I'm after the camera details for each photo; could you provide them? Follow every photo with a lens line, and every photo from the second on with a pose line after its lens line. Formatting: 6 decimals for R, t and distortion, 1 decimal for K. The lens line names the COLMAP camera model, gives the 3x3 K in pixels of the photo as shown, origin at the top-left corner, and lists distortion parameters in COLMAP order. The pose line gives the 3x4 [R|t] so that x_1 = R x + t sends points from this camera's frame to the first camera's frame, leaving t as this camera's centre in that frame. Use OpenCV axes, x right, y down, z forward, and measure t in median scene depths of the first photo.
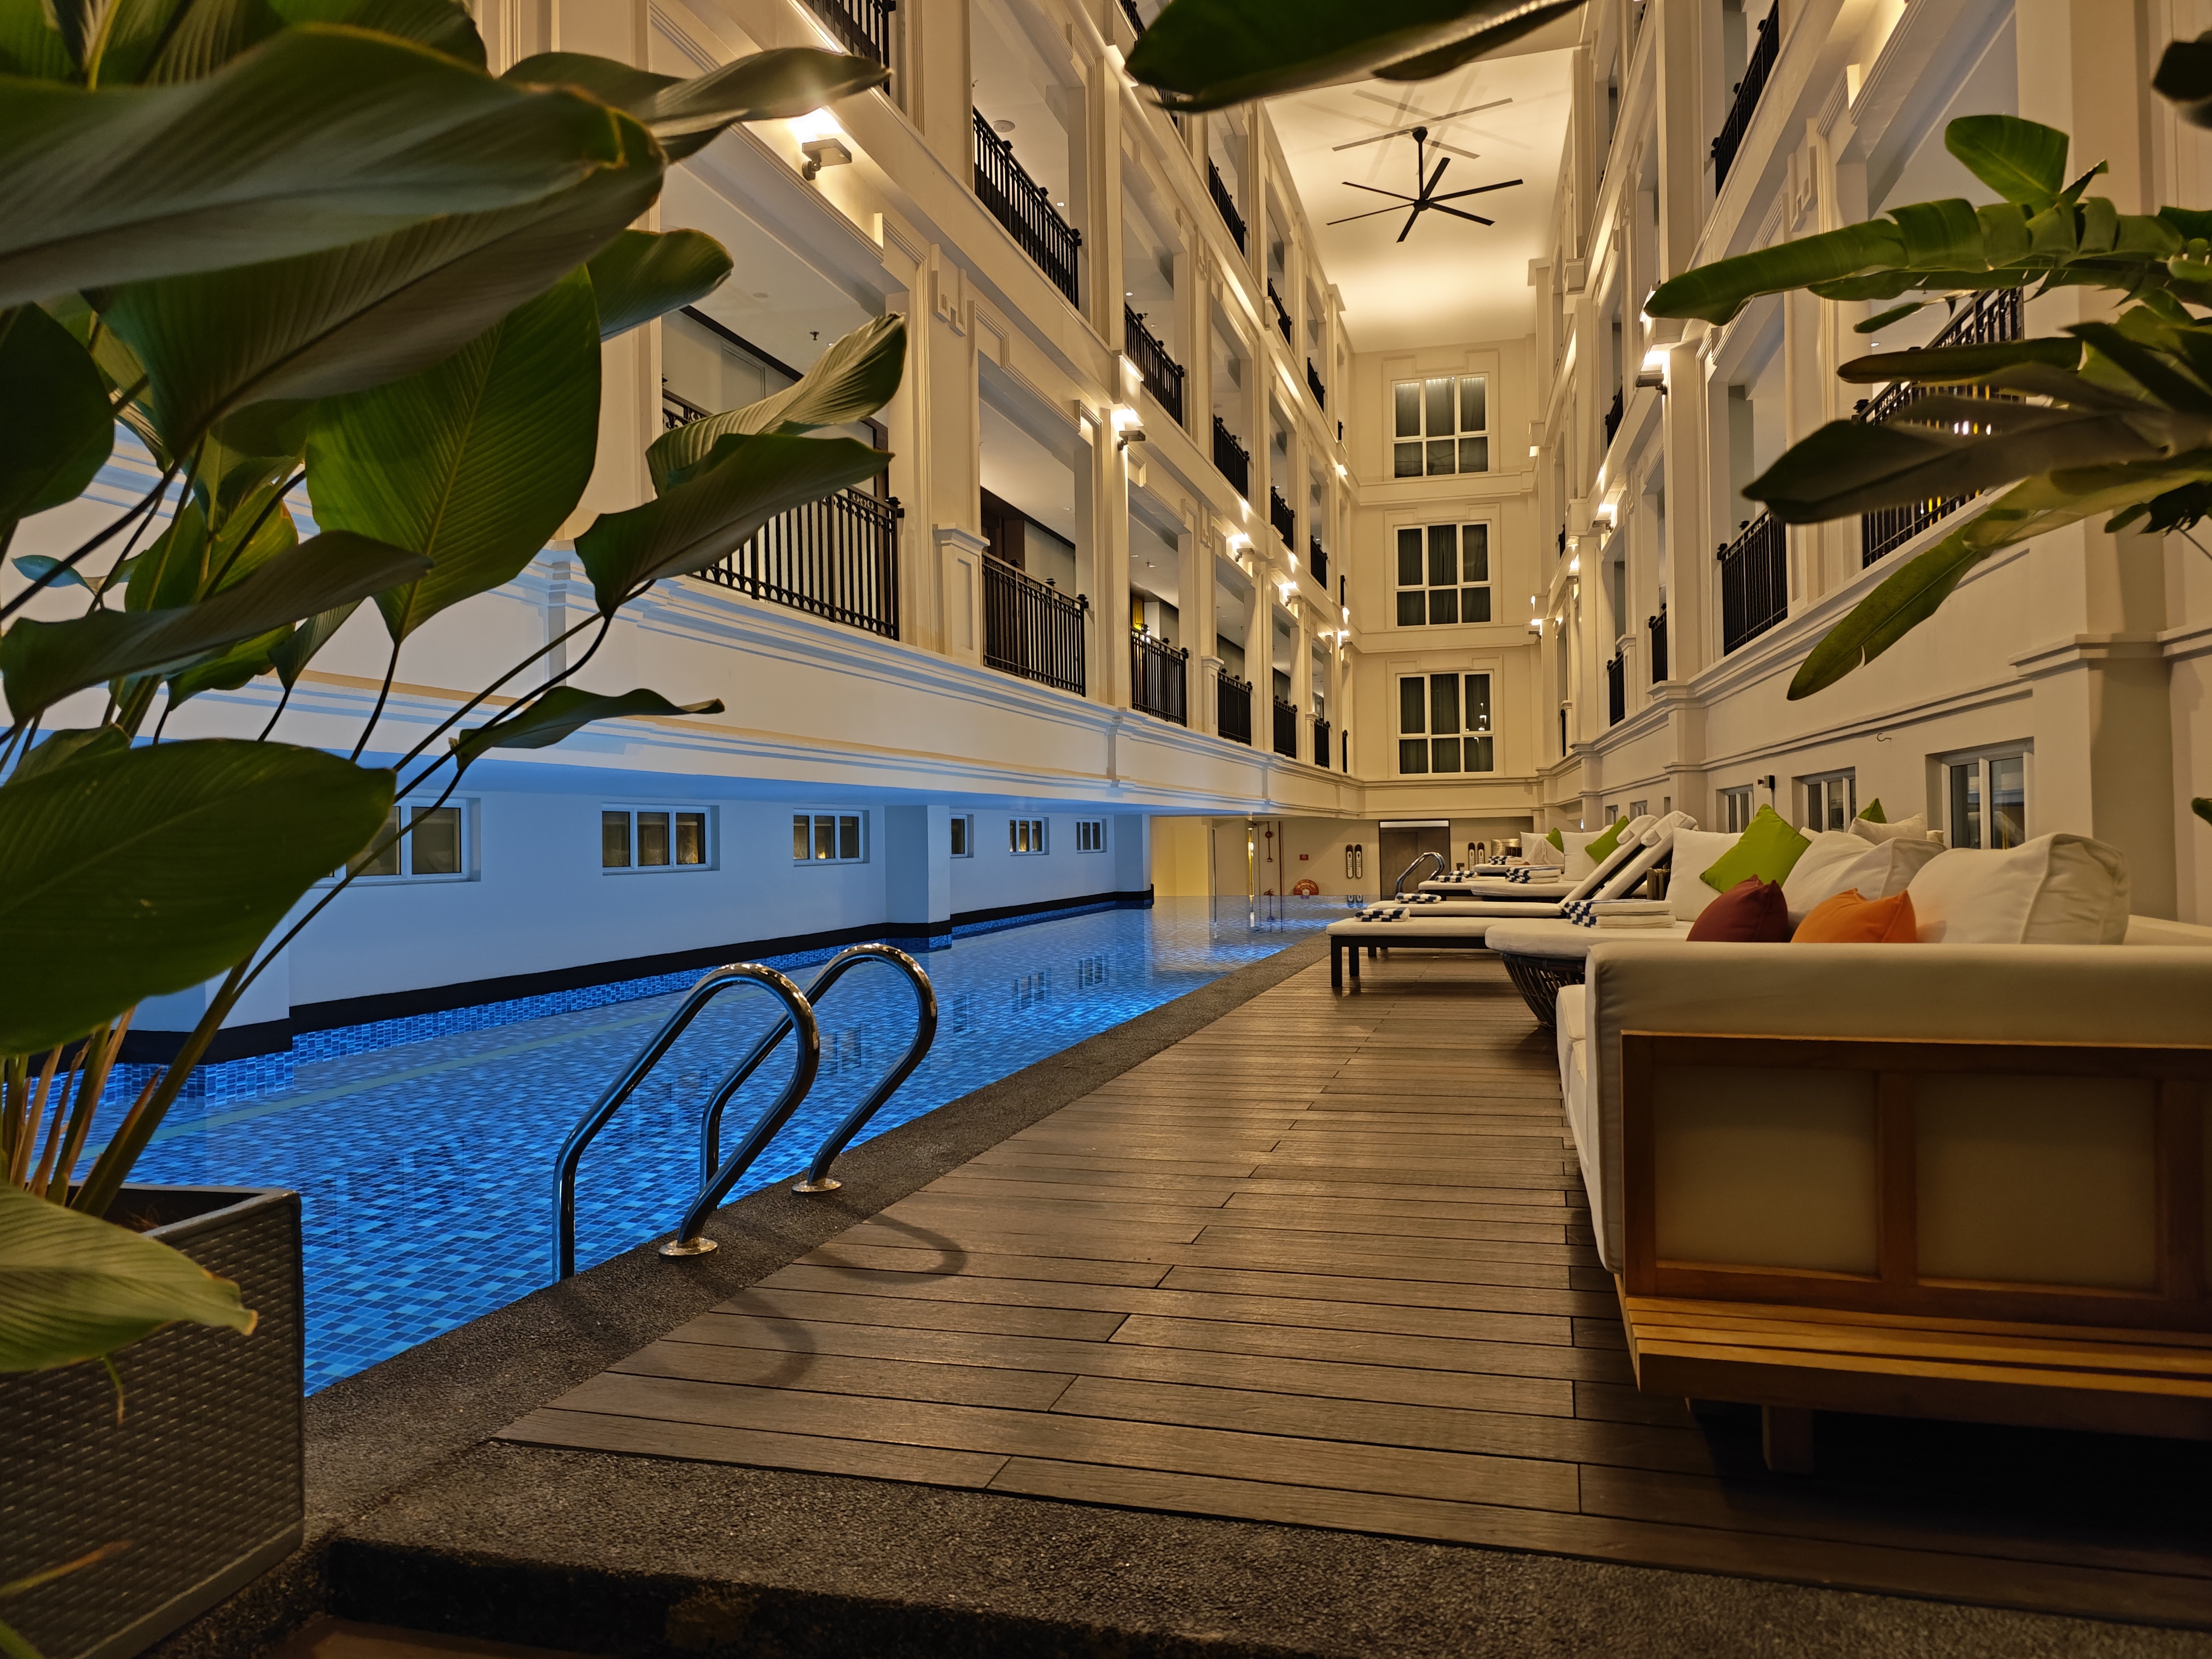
lens RADIAL K [[1493.2, 0, 1106.0], [0, 1493.2, 829.5], [0, 0, 1]] dist [0.102852, -0.209114]
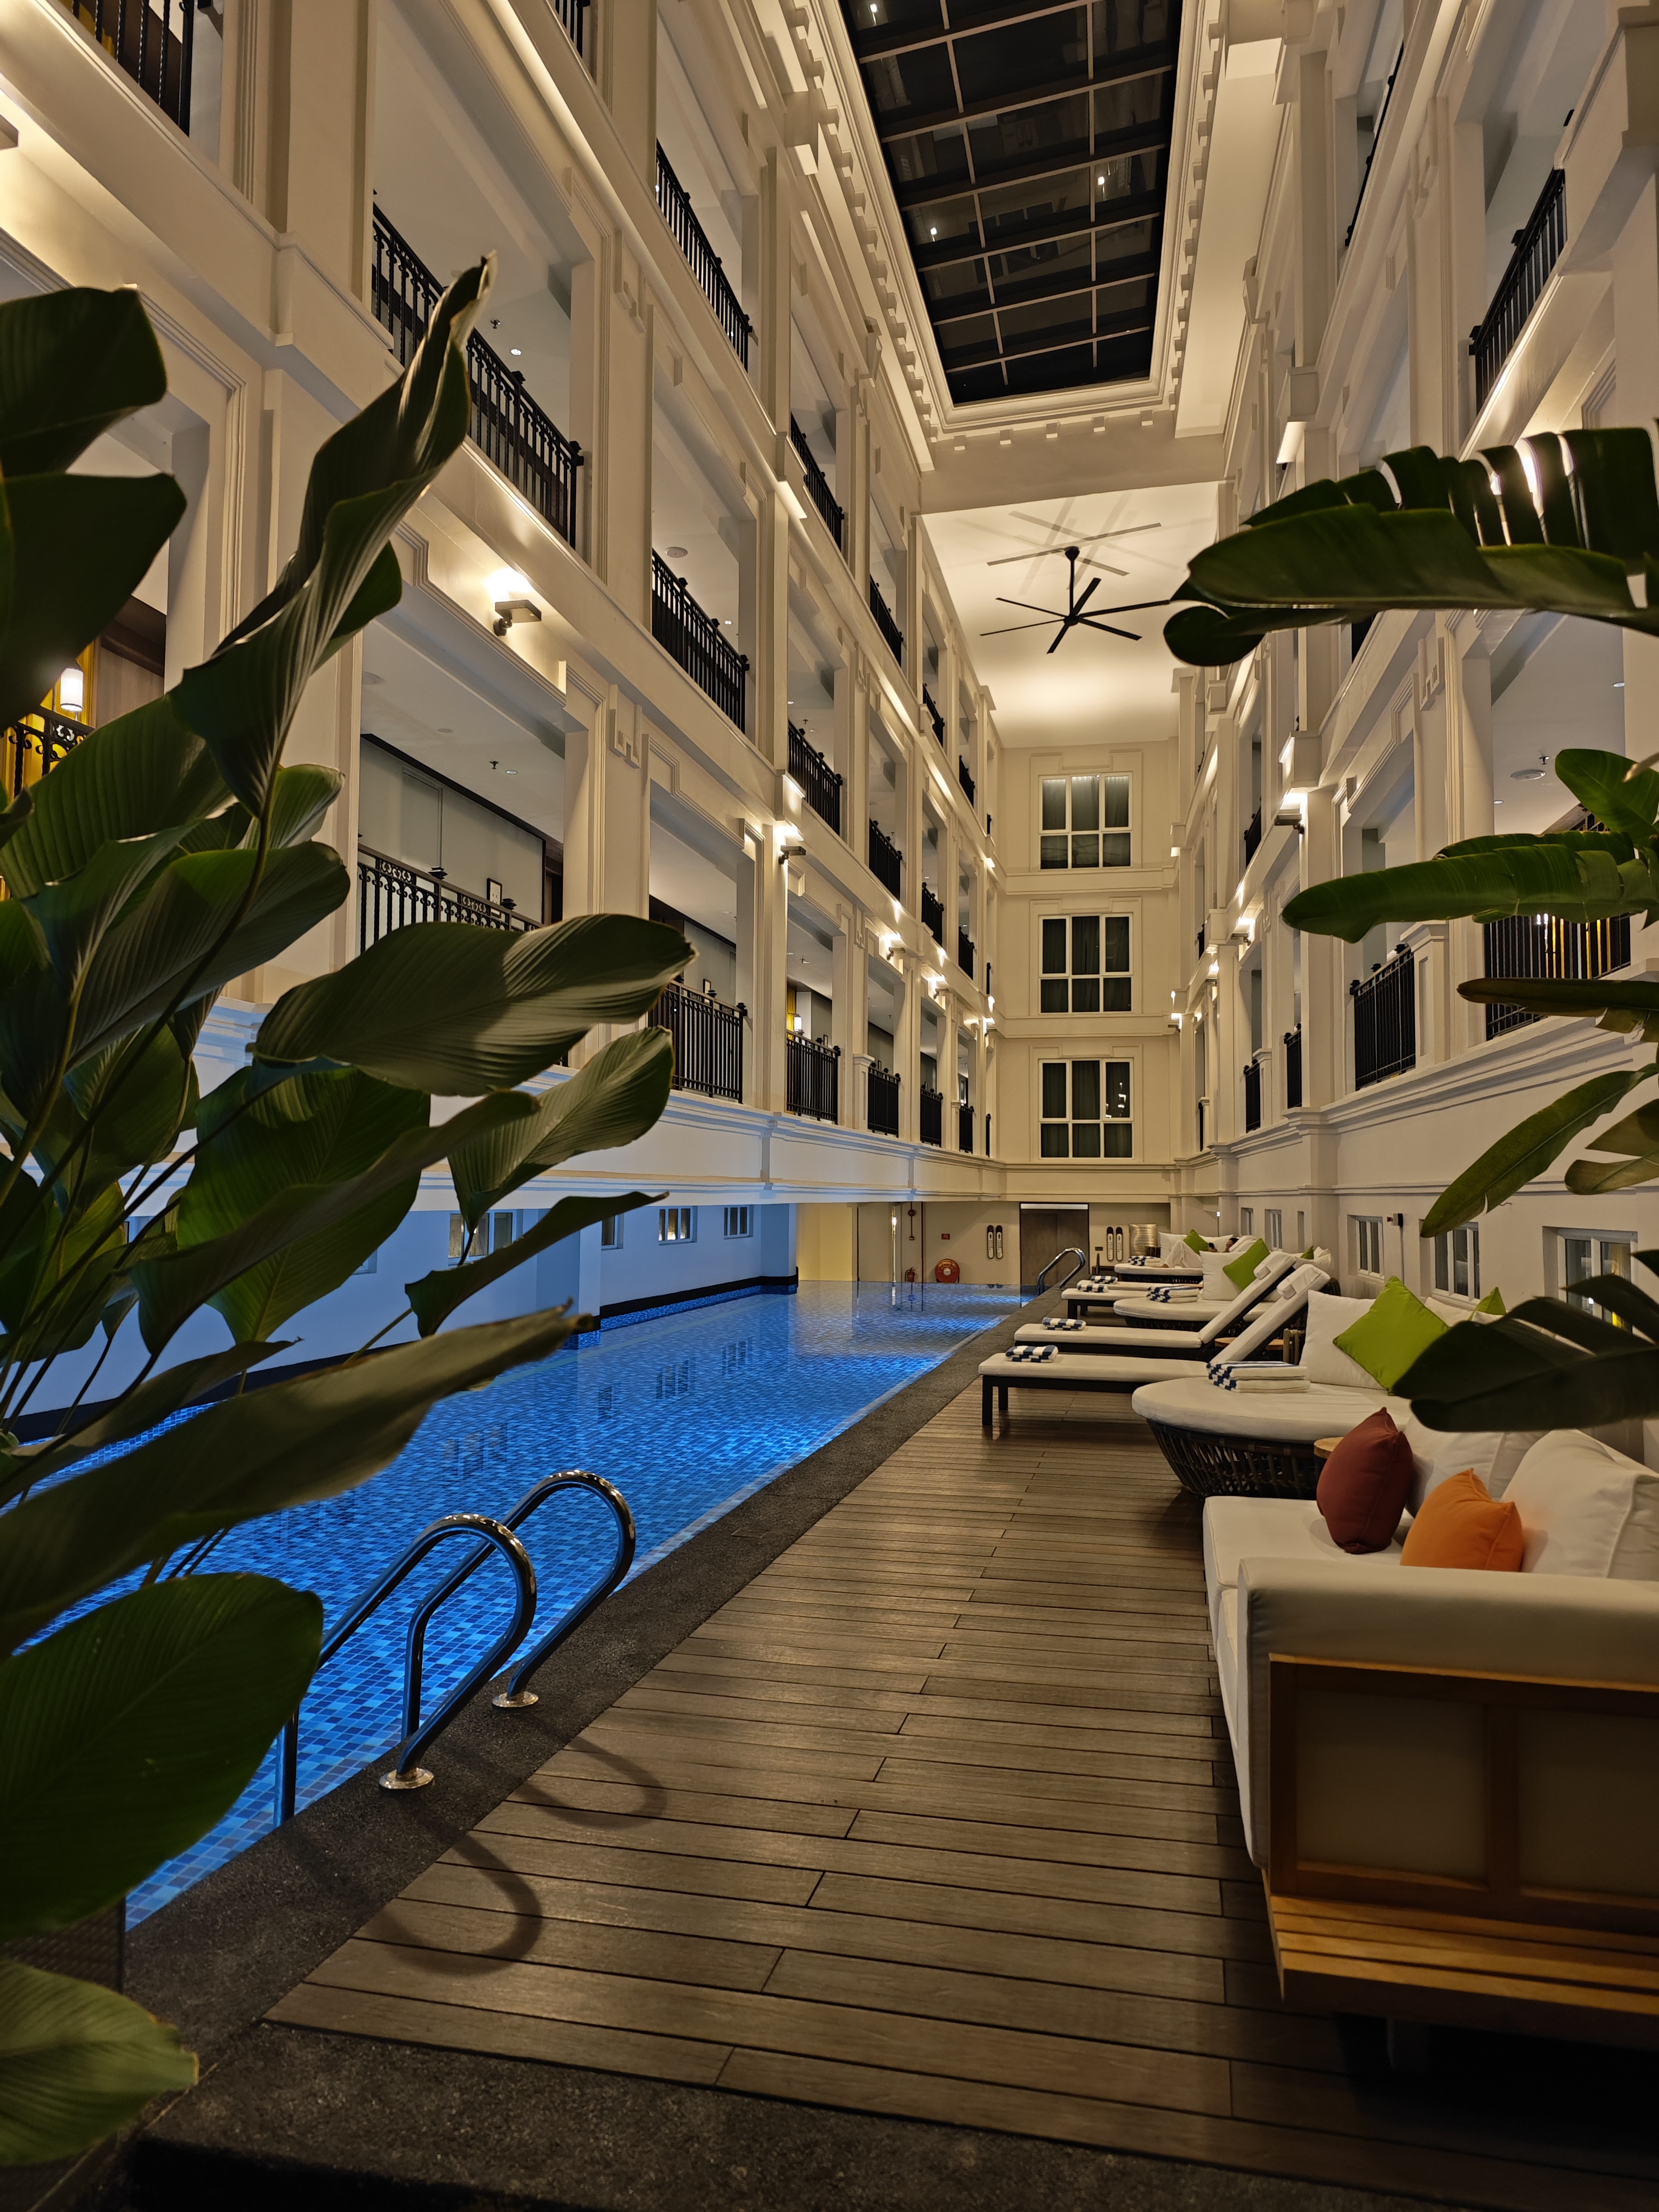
lens RADIAL K [[1498.4, 0, 799.1], [0, 1498.4, 1115.2], [0, 0, 1]] dist [0.063874, -0.090258]
pose [[0.999018, 0.026946, 0.035176, -0.009404], [-0.025252, 0.998540, -0.047755, -0.029734], [-0.036412, 0.046820, 0.998240, -0.021495]]
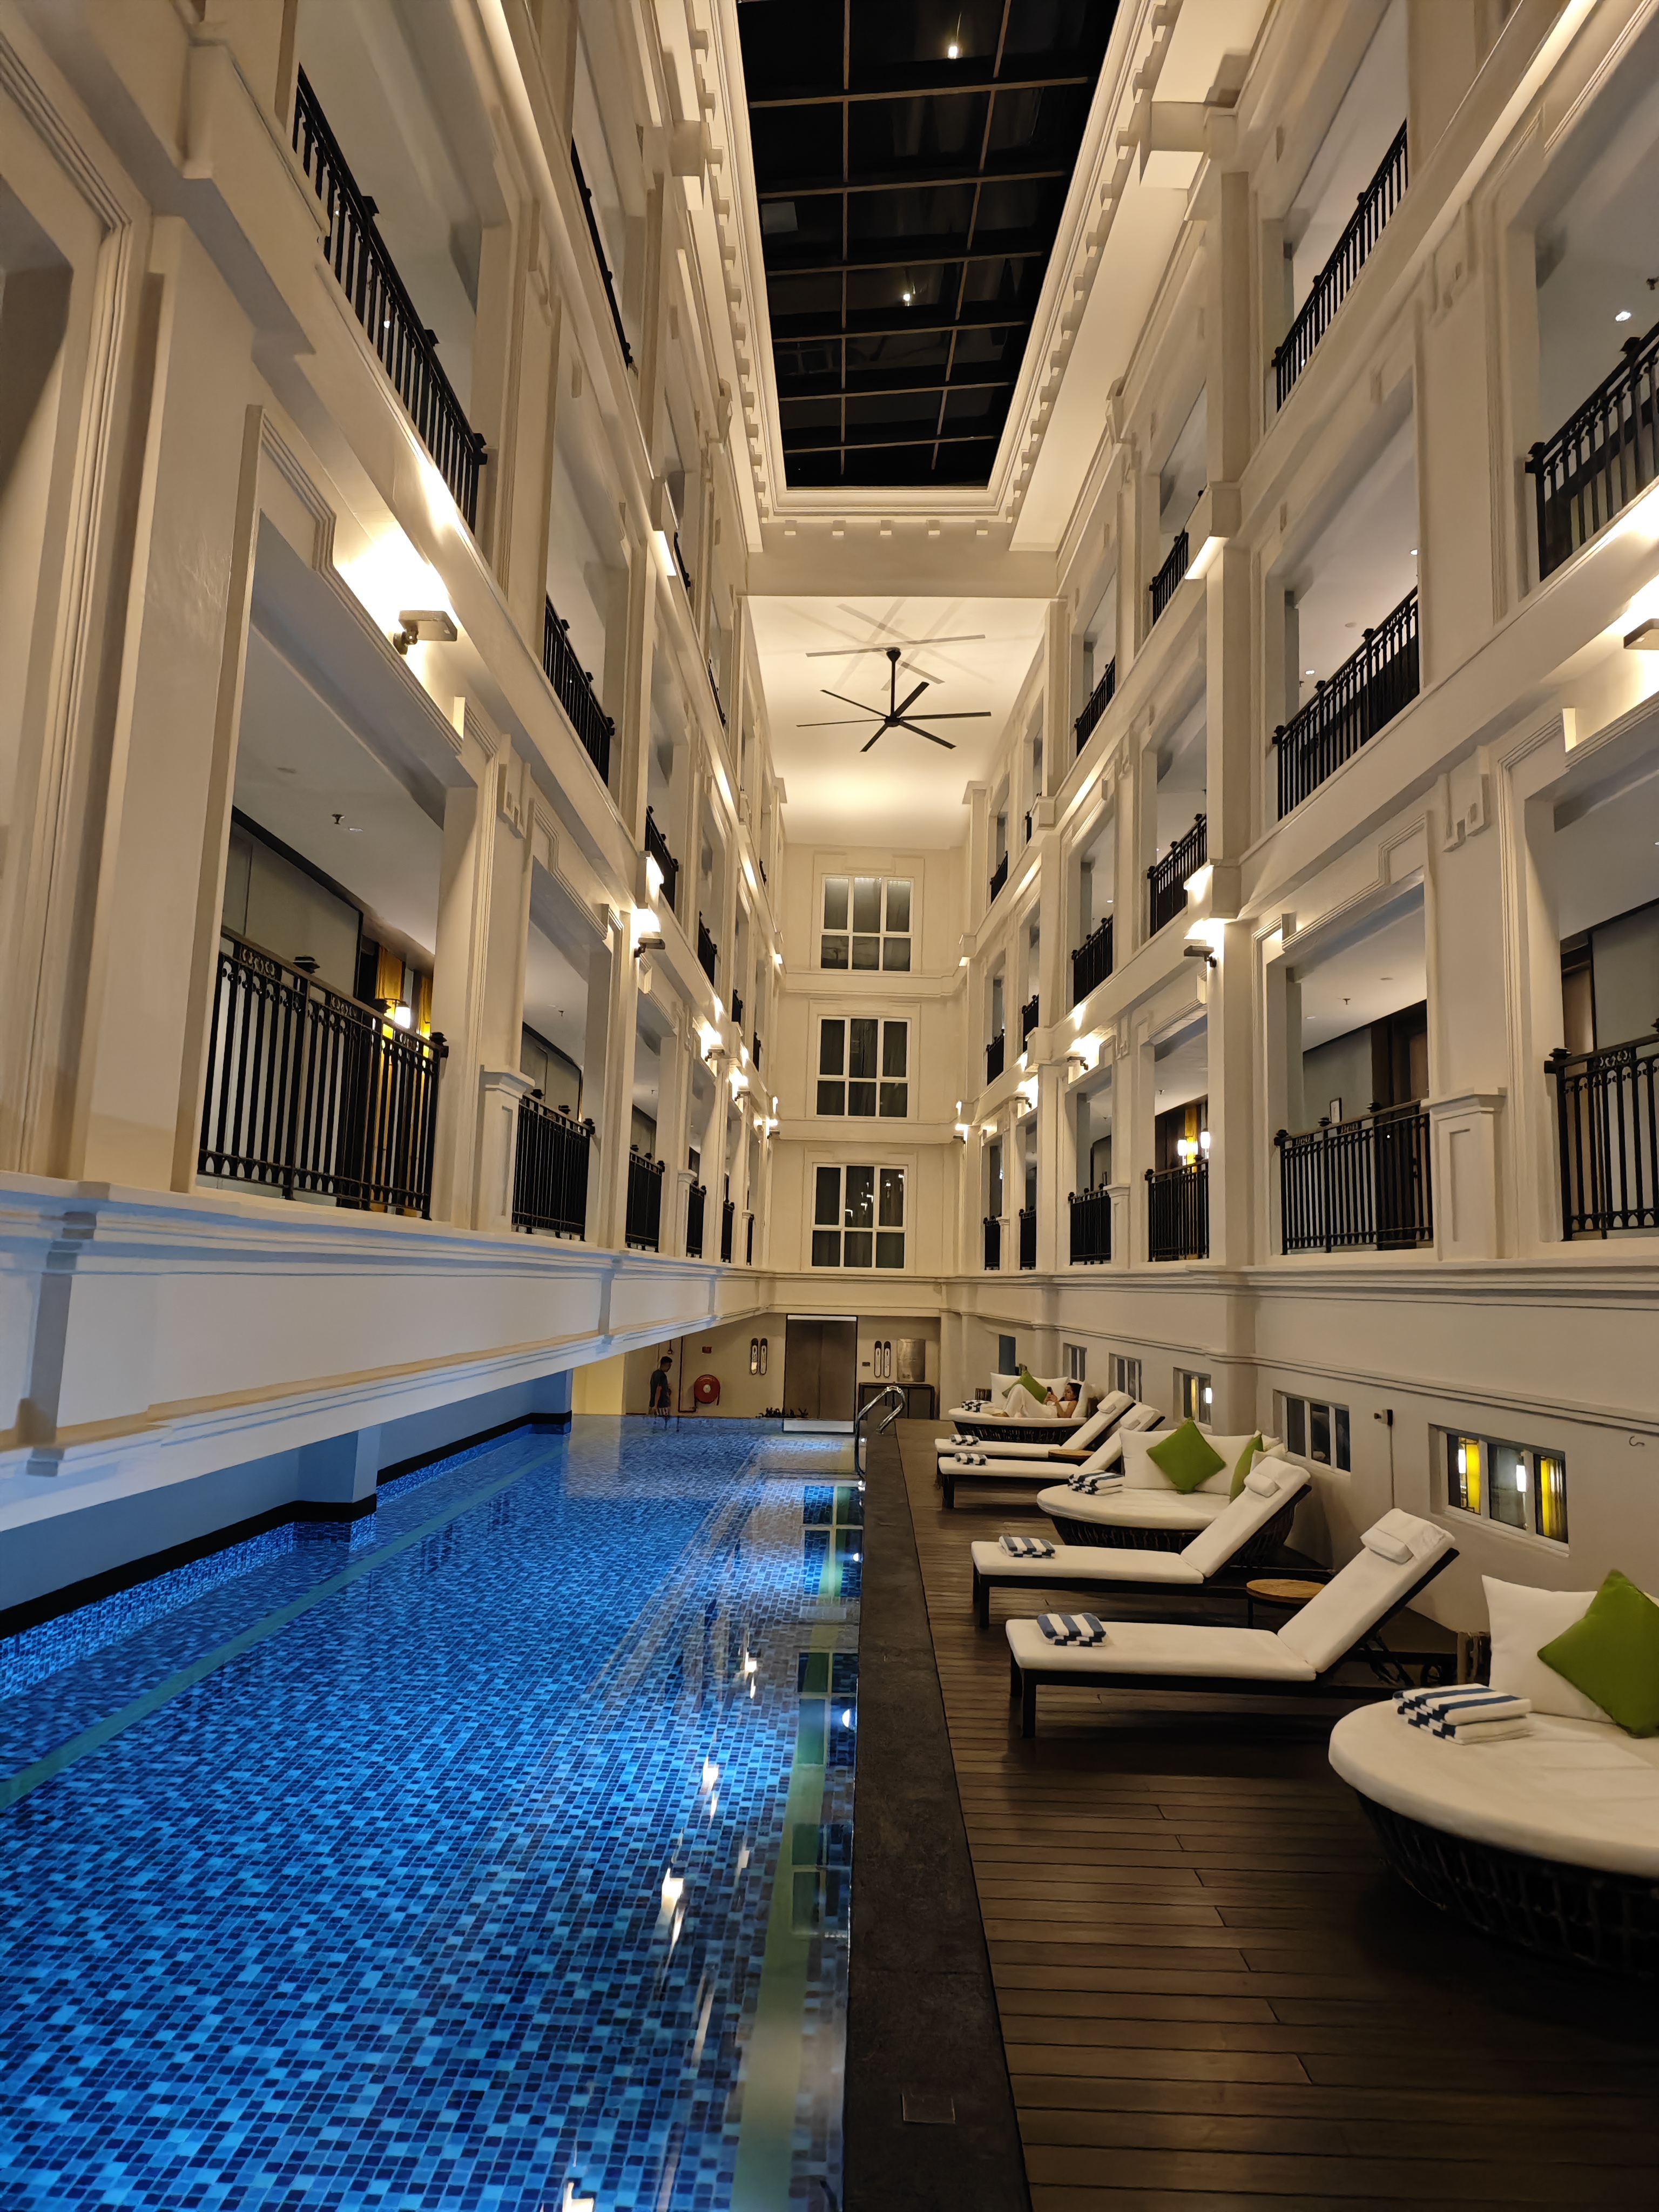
lens RADIAL K [[1497.1, 0, 847.2], [0, 1497.1, 1065.6], [0, 0, 1]] dist [0.100106, -0.162812]
pose [[0.963845, 0.080803, 0.253917, -0.088145], [-0.045372, 0.988765, -0.142422, -0.066100], [-0.262573, 0.125752, 0.956683, 0.121060]]
